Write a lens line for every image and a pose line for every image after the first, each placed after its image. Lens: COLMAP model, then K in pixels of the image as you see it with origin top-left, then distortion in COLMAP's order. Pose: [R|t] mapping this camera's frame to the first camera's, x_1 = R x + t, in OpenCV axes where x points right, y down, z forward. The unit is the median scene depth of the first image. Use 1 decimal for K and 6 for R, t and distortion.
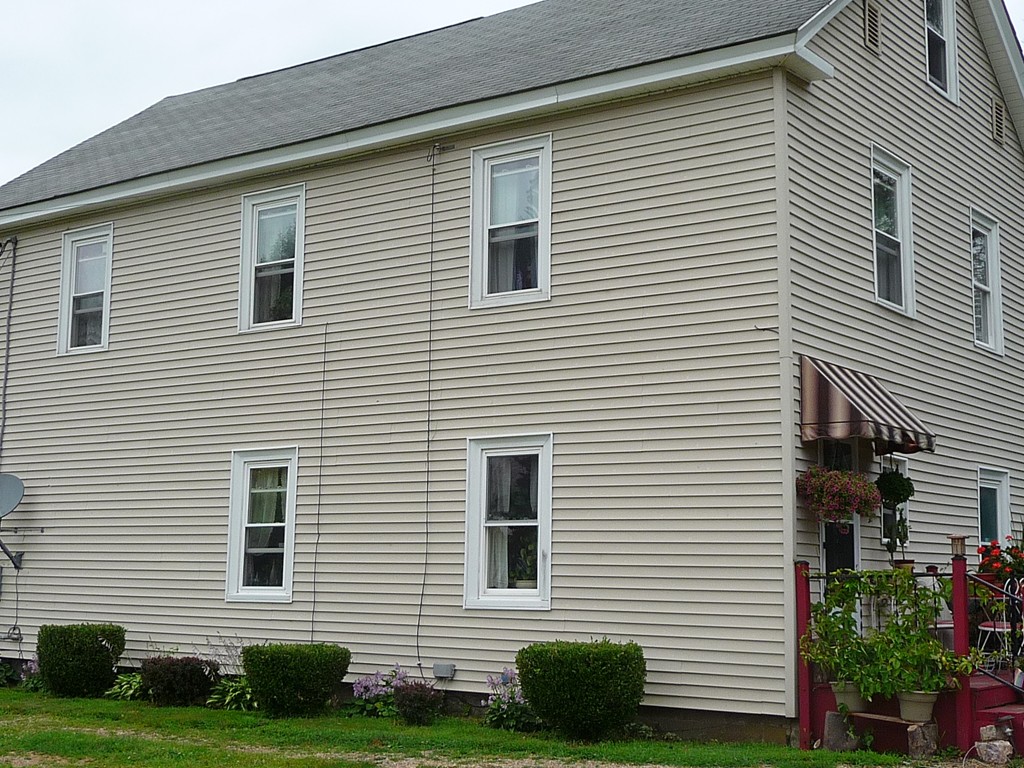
lens RADIAL K [[1481.1, 0, 511.1], [0, 1481.1, 369.0], [0, 0, 1]] dist [-0.044565, 0.058857]
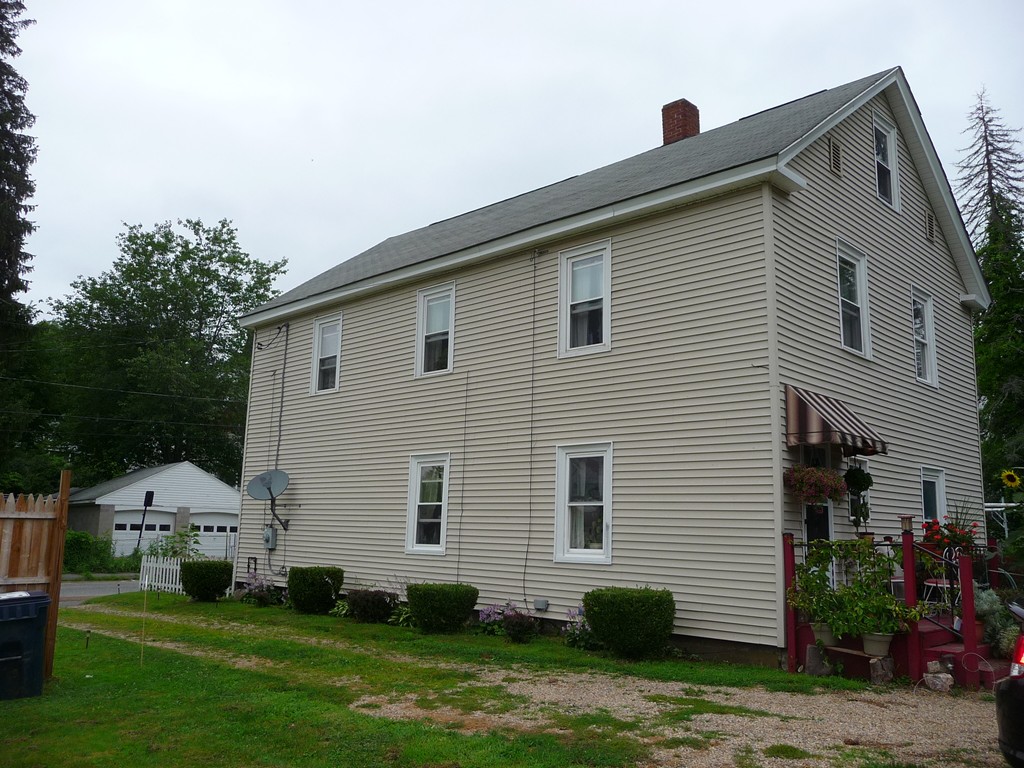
lens RADIAL K [[870.8, 0, 504.3], [0, 870.8, 379.9], [0, 0, 1]] dist [-0.042990, 0.043049]
pose [[0.989926, -0.011868, -0.141087, 0.042982], [0.006702, 0.999291, -0.037037, 0.013225], [0.141427, 0.035718, 0.989304, 0.134389]]
